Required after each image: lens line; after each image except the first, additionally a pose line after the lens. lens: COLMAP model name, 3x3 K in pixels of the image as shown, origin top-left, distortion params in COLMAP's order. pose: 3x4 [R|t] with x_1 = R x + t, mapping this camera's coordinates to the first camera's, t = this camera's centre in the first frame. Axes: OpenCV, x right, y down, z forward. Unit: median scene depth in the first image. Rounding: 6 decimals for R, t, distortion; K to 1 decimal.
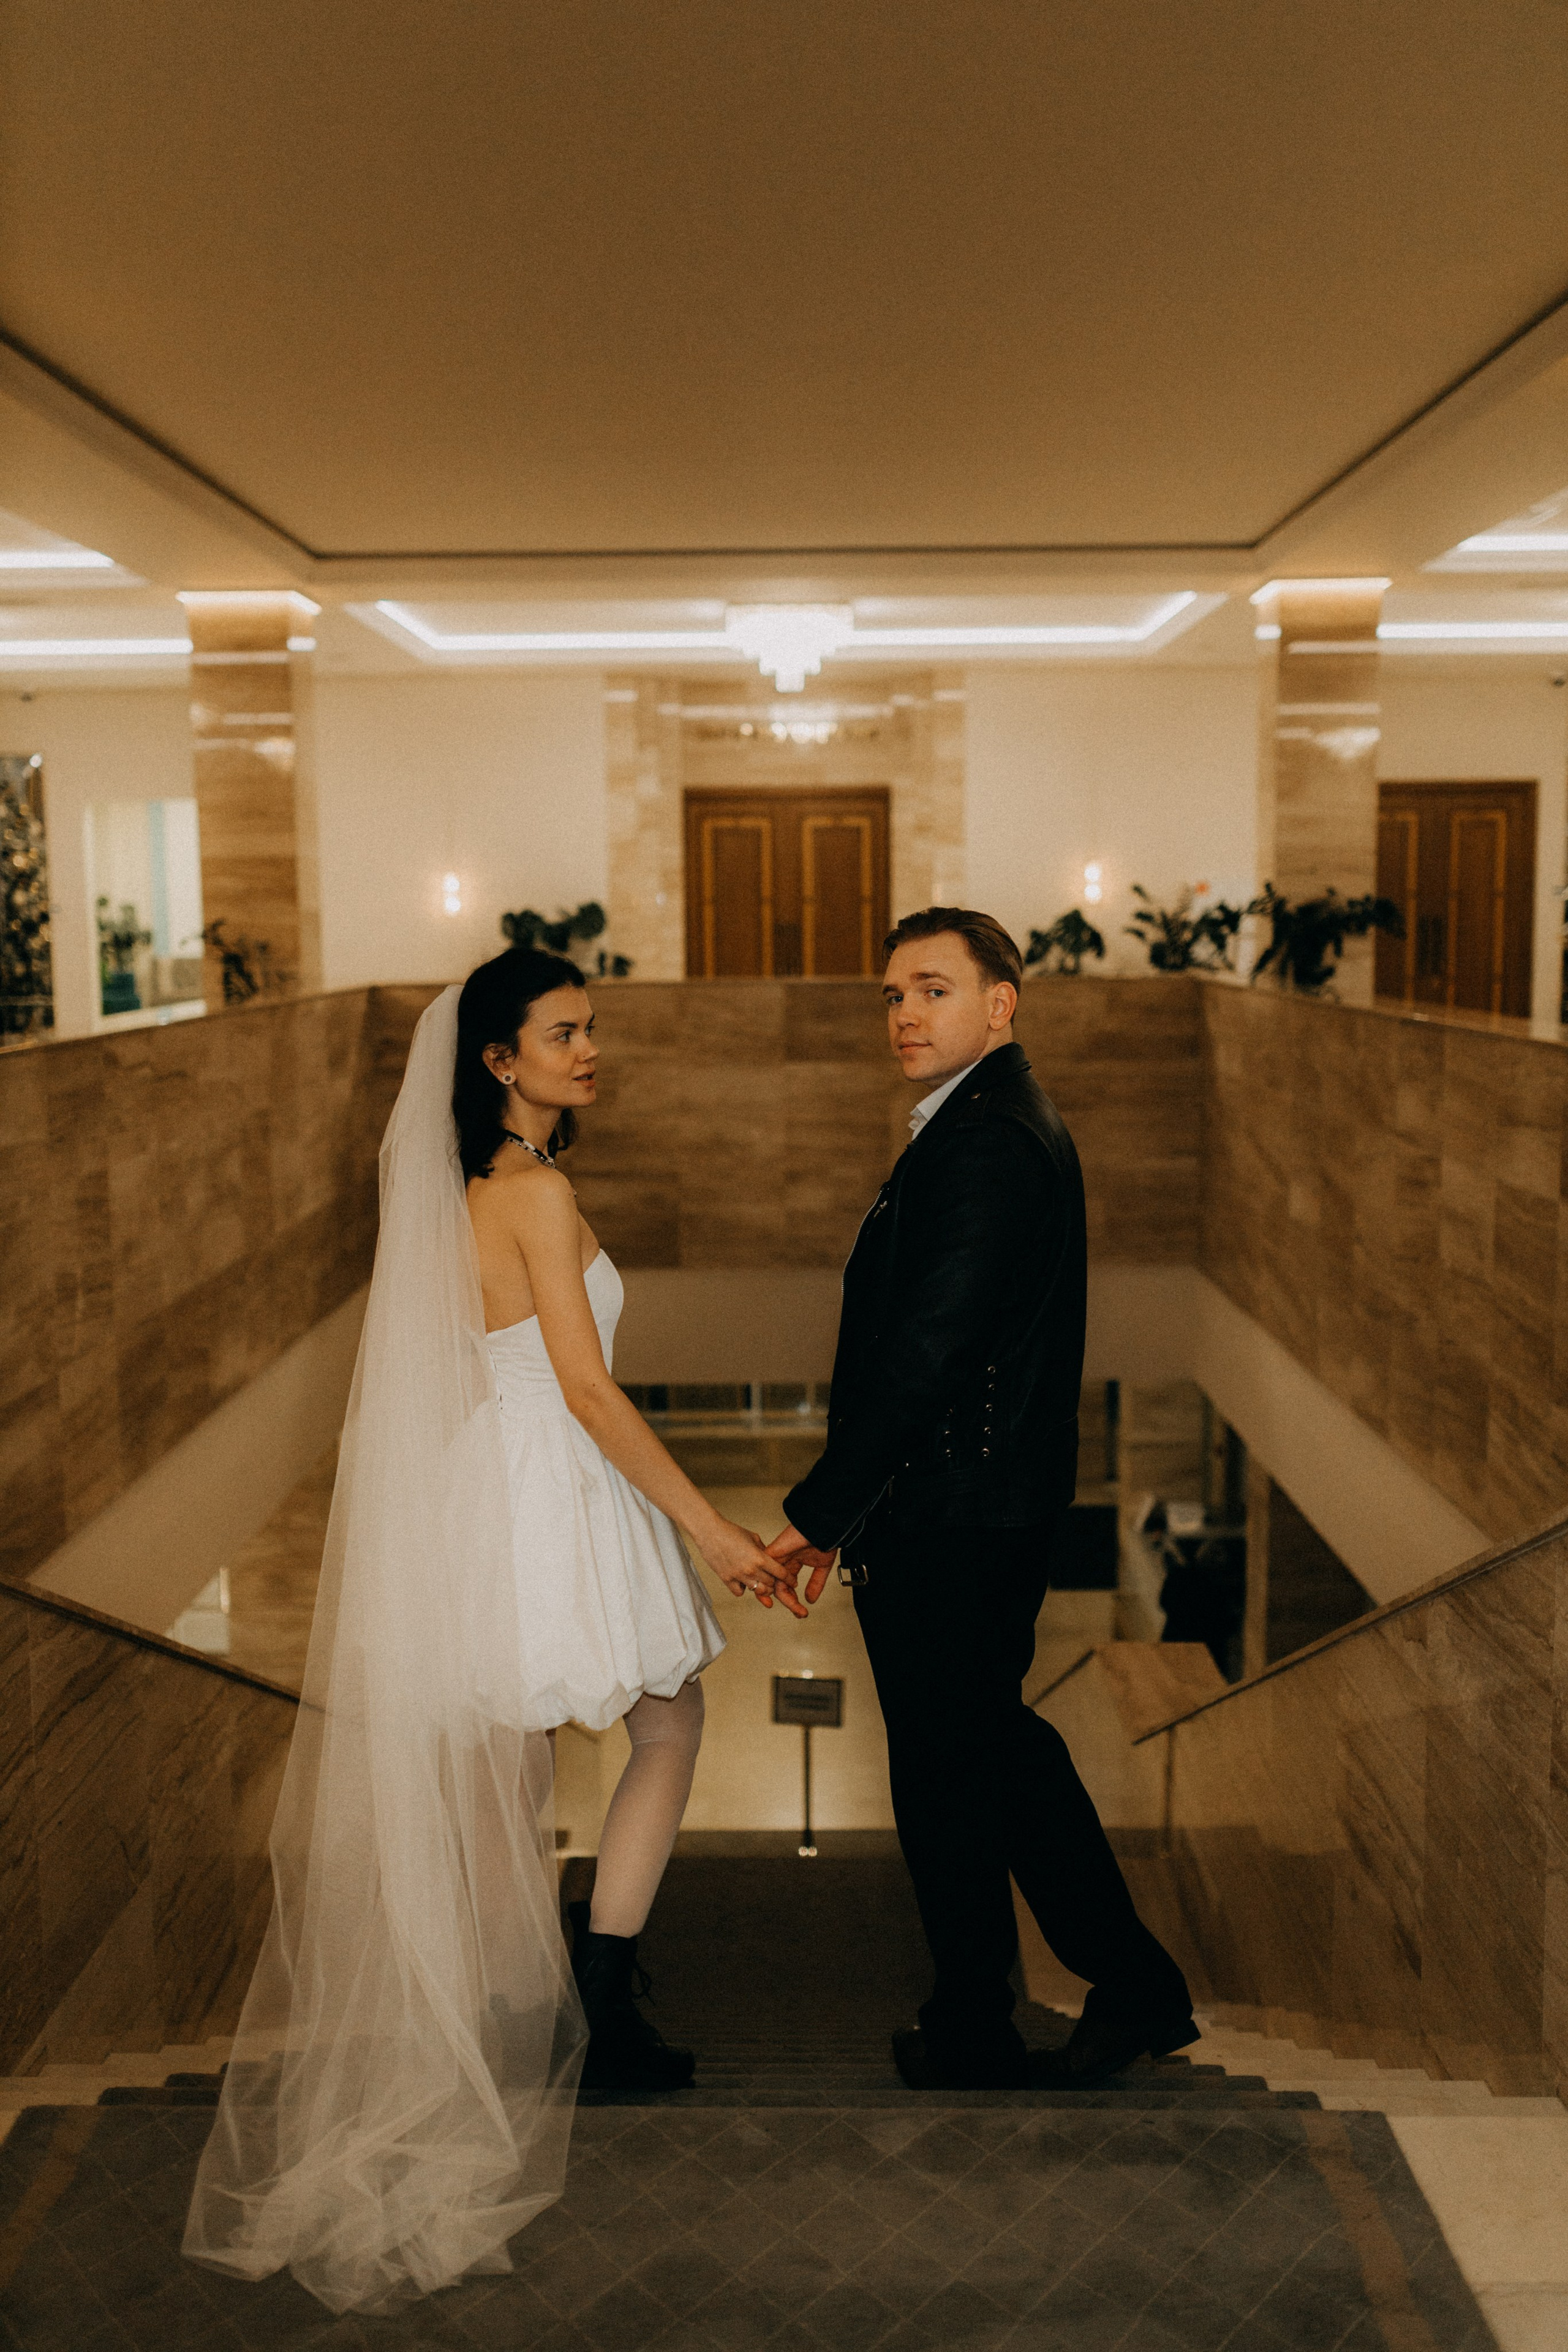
lens RADIAL K [[2612.9, 0, 784.0], [0, 2612.9, 1176.0], [0, 0, 1]] dist [0.010828, 0.007048]
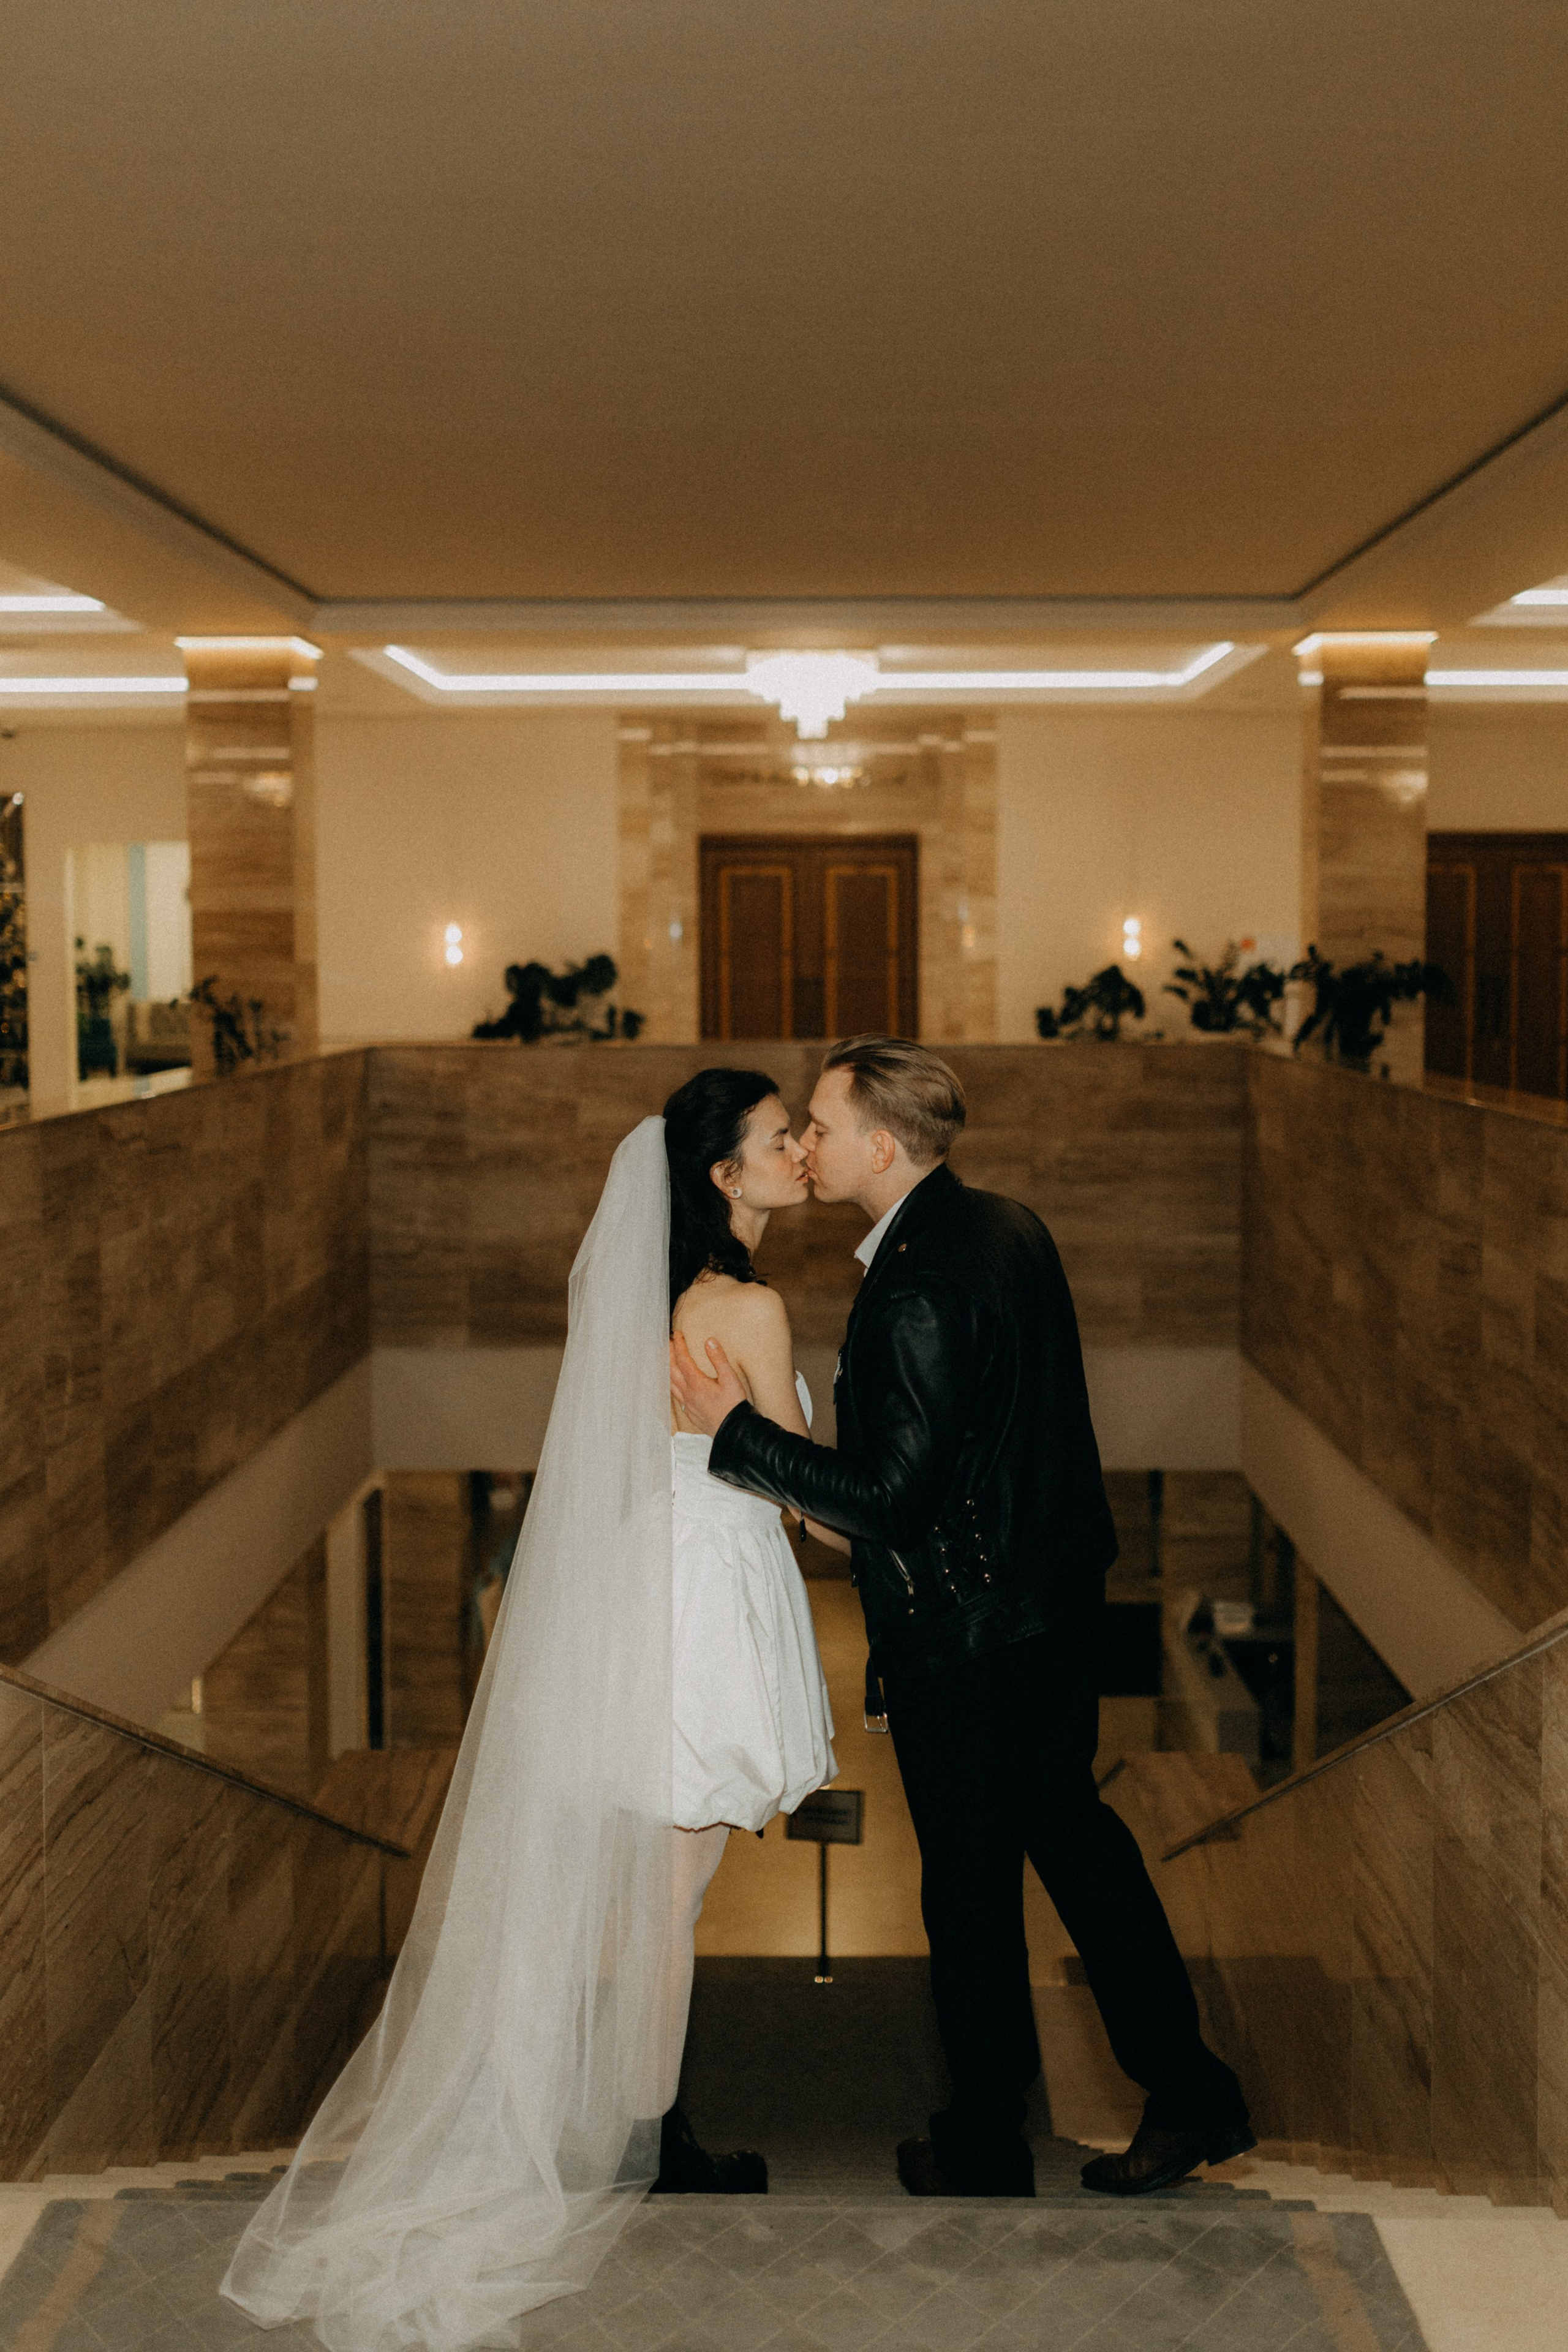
lens RADIAL K [[2261.3, 0, 784.0], [0, 2261.3, 1176.0], [0, 0, 1]] dist [-0.001695, -0.005573]
pose [[0.999977, 0.006424, -0.001963, -0.005178], [-0.006545, 0.997527, -0.069977, 0.030055], [0.001509, 0.069988, 0.997547, 0.179870]]
